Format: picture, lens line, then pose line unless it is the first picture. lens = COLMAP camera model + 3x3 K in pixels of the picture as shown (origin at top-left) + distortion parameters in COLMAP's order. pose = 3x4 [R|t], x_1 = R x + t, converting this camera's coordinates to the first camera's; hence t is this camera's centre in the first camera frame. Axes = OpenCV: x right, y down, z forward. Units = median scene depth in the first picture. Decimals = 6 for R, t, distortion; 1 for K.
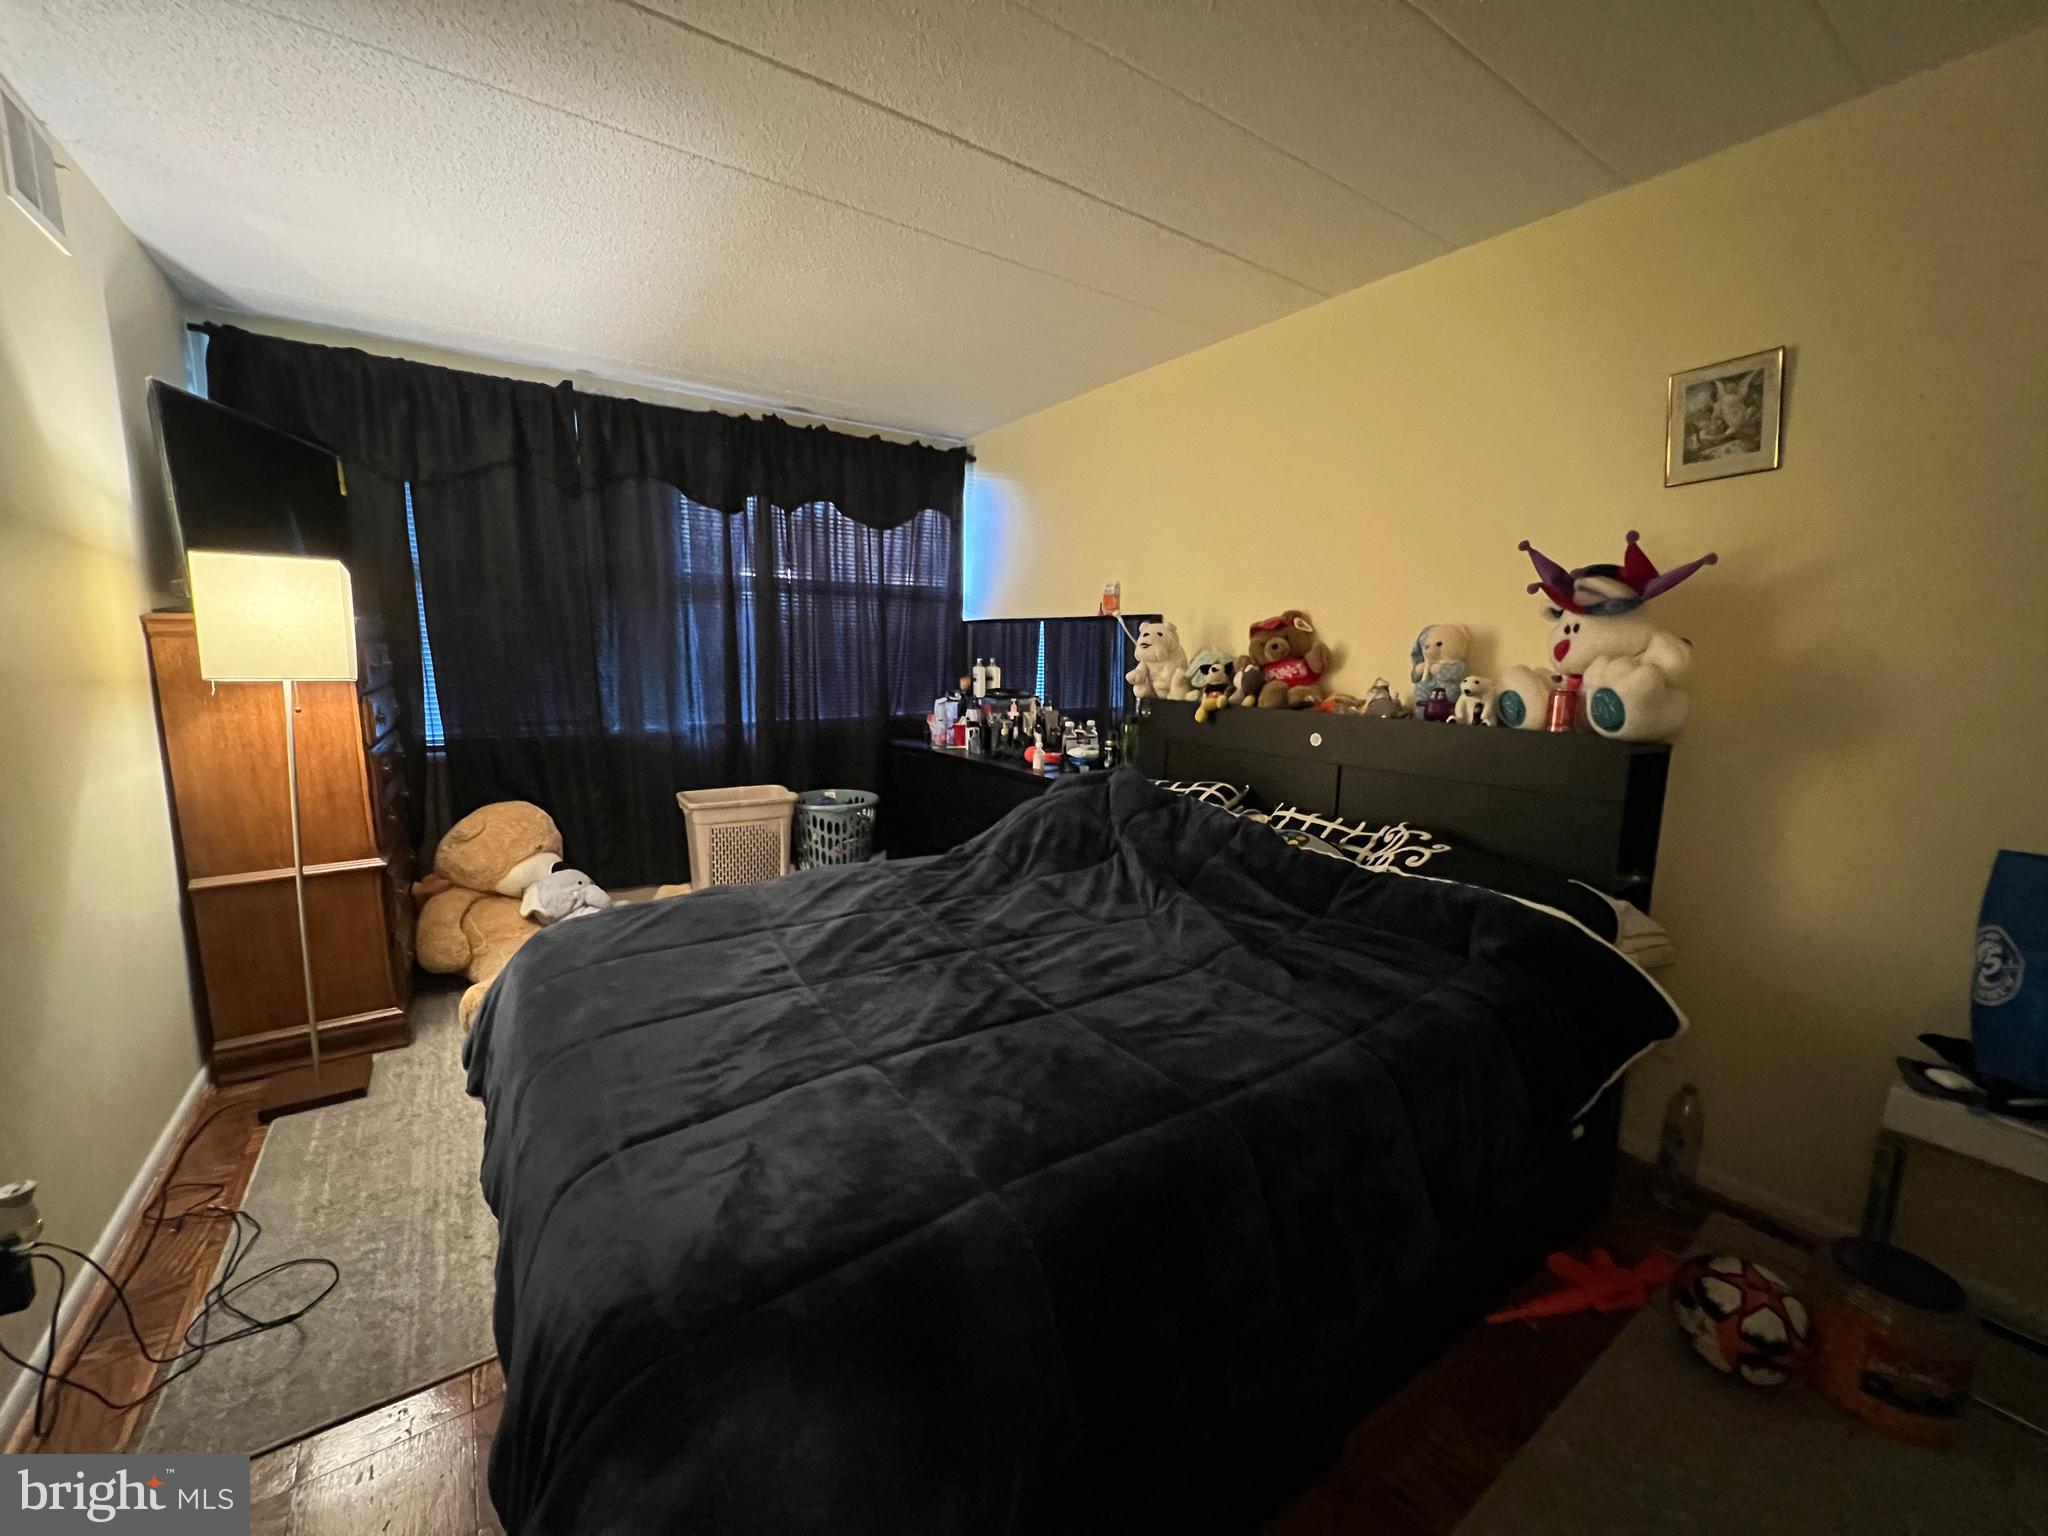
lens RADIAL K [[818.6, 0, 1017.3], [0, 818.6, 761.6], [0, 0, 1]] dist [-0.002979, 0.000433]
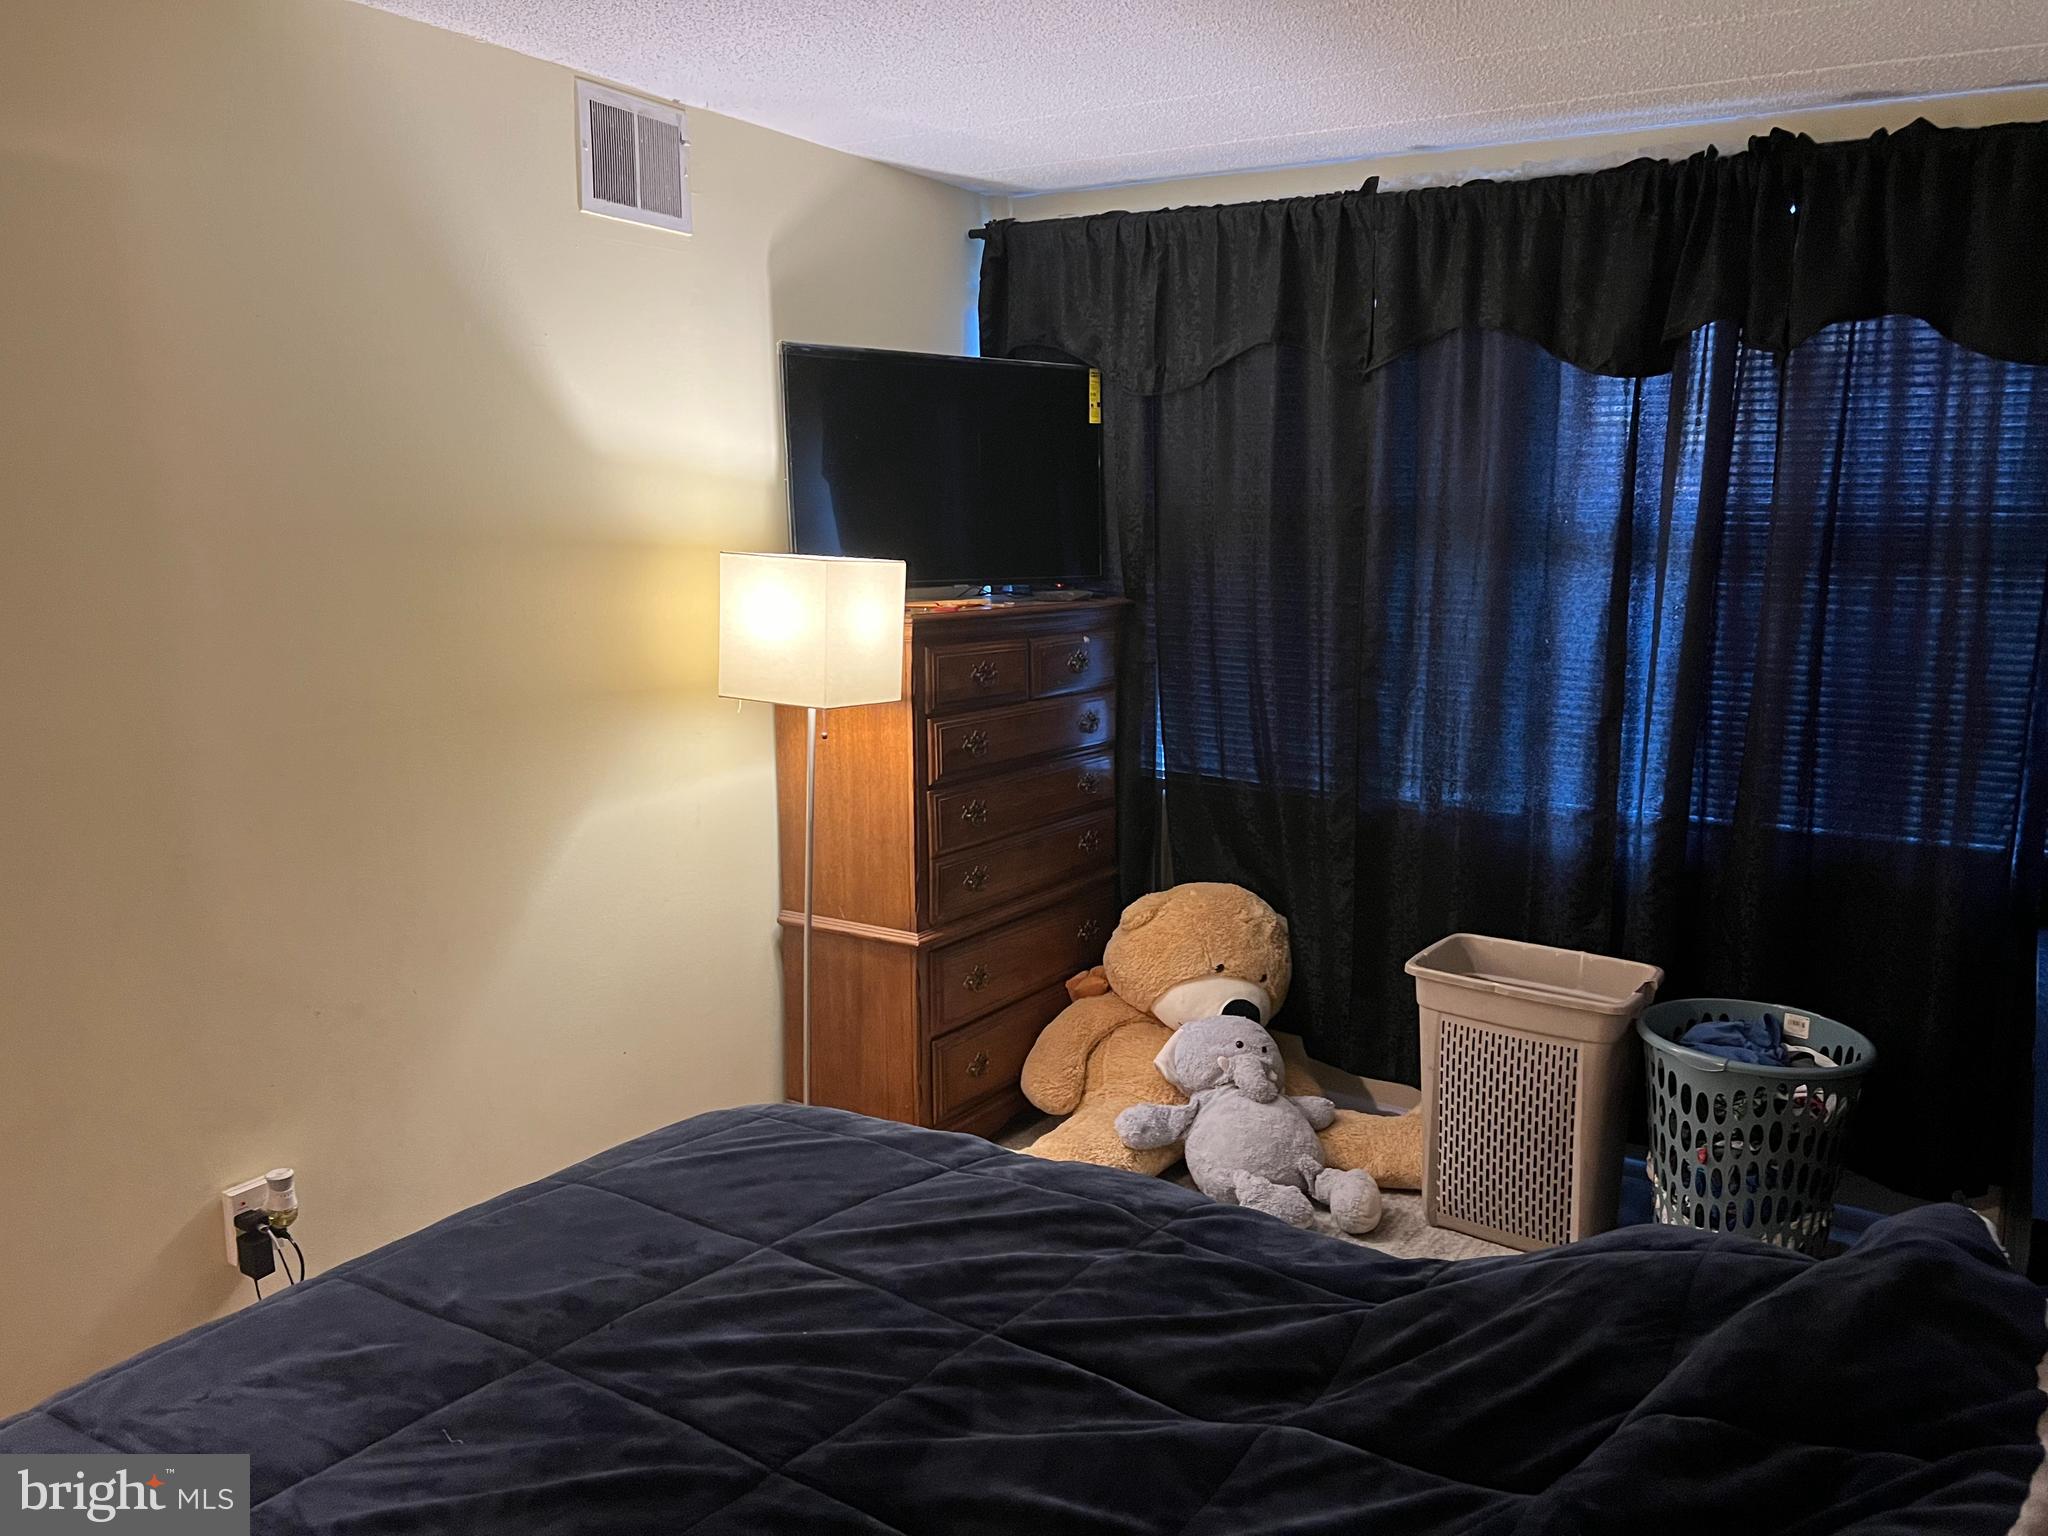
lens RADIAL K [[1536.6, 0, 1040.5], [0, 1536.6, 774.1], [0, 0, 1]] dist [0.061920, -0.073685]
pose [[0.395614, 0.149917, -0.906098, 0.549390], [-0.132979, 0.985541, 0.105001, -0.201009], [0.908739, 0.078952, 0.409830, 0.545049]]
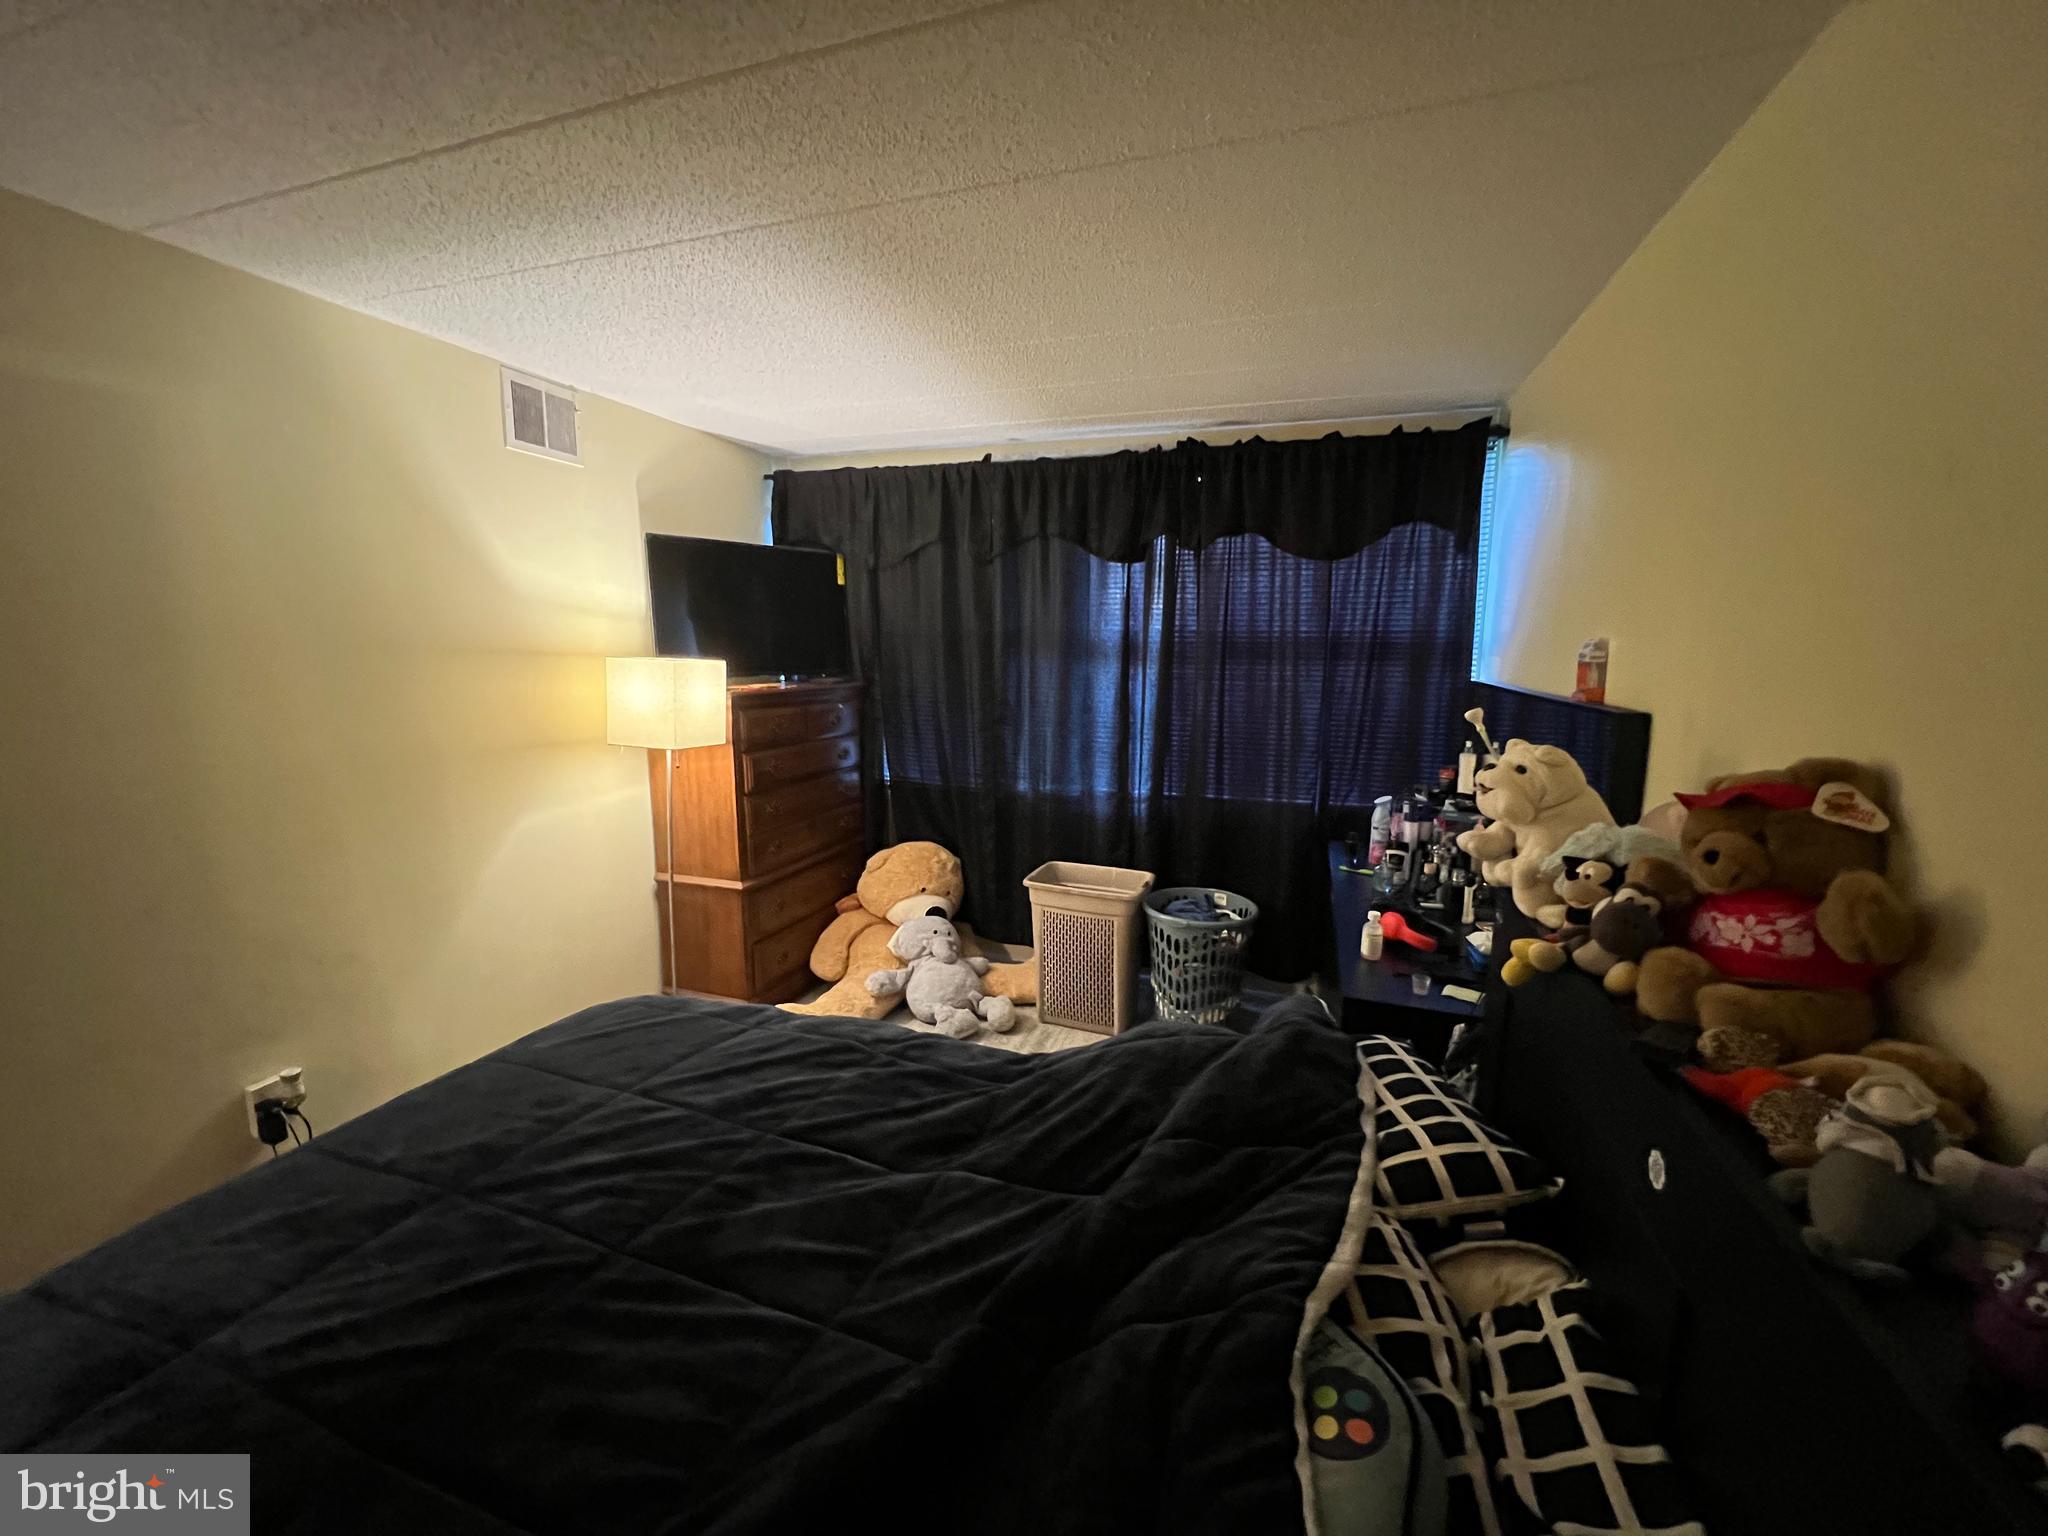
lens RADIAL K [[818.6, 0, 1017.4], [0, 818.6, 759.0], [0, 0, 1]] dist [-0.002979, 0.000433]
pose [[0.590874, 0.108430, -0.799444, 0.487106], [-0.114227, 0.992188, 0.050147, -0.193476], [0.798637, 0.061687, 0.598644, 0.607611]]
